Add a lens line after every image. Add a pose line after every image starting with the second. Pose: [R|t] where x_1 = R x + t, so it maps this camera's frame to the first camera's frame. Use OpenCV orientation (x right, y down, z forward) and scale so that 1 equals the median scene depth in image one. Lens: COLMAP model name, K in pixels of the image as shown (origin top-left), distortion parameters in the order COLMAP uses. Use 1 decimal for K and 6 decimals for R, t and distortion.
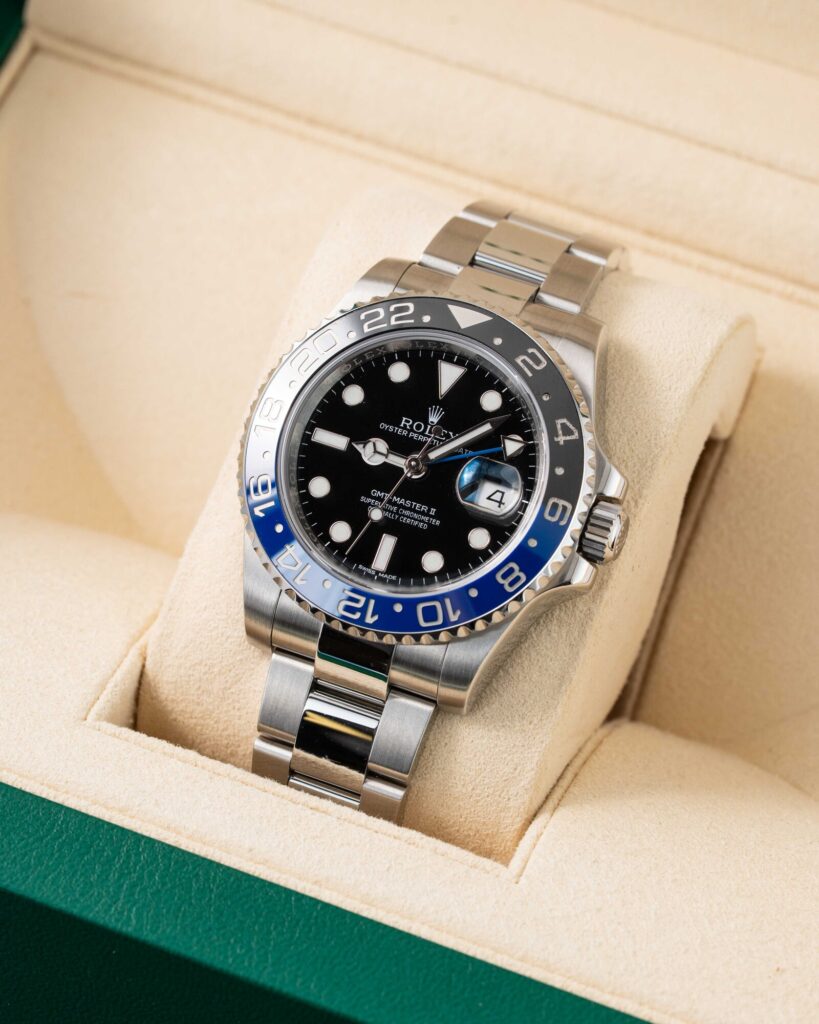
lens RADIAL K [[5255.7, 0, 430.9], [0, 5255.7, 454.1], [0, 0, 1]] dist [-0.001796, 0.000000]
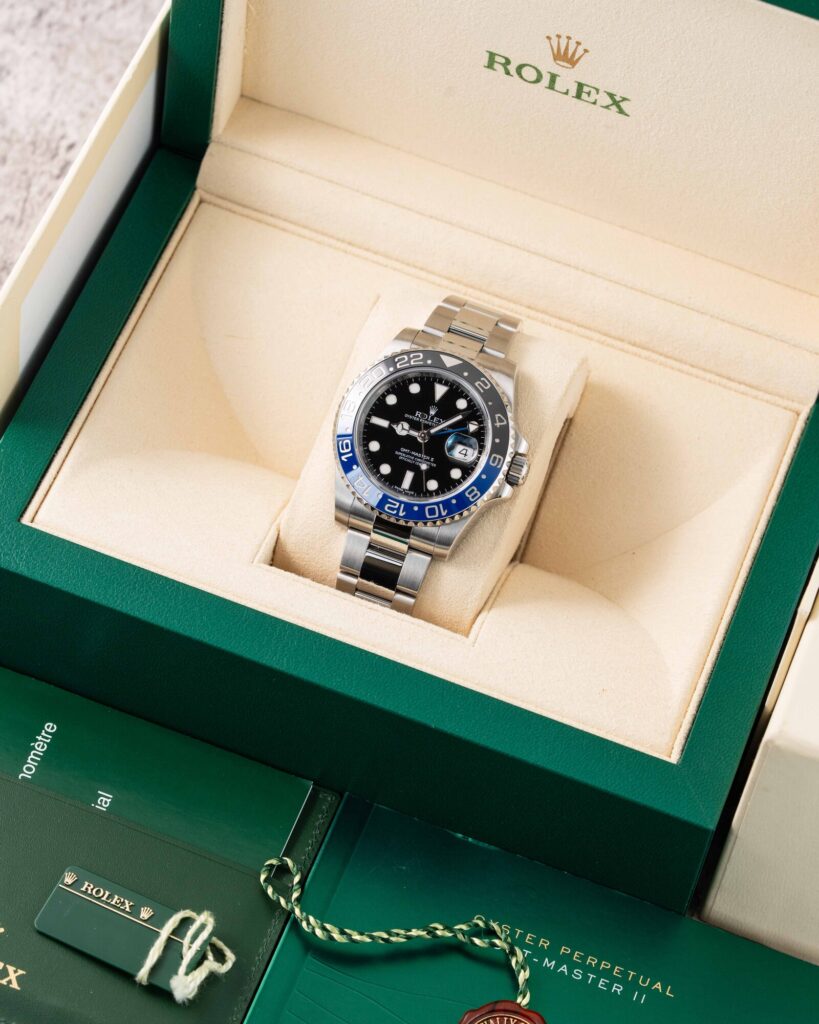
lens RADIAL K [[5255.7, 0, 410.5], [0, 5255.7, 512.9], [0, 0, 1]] dist [-0.001796, 0.000000]
pose [[0.996269, 0.008623, 0.085873, -0.176612], [-0.013908, 0.998033, 0.061135, -0.089449], [-0.085177, -0.062101, 0.994429, -0.966477]]
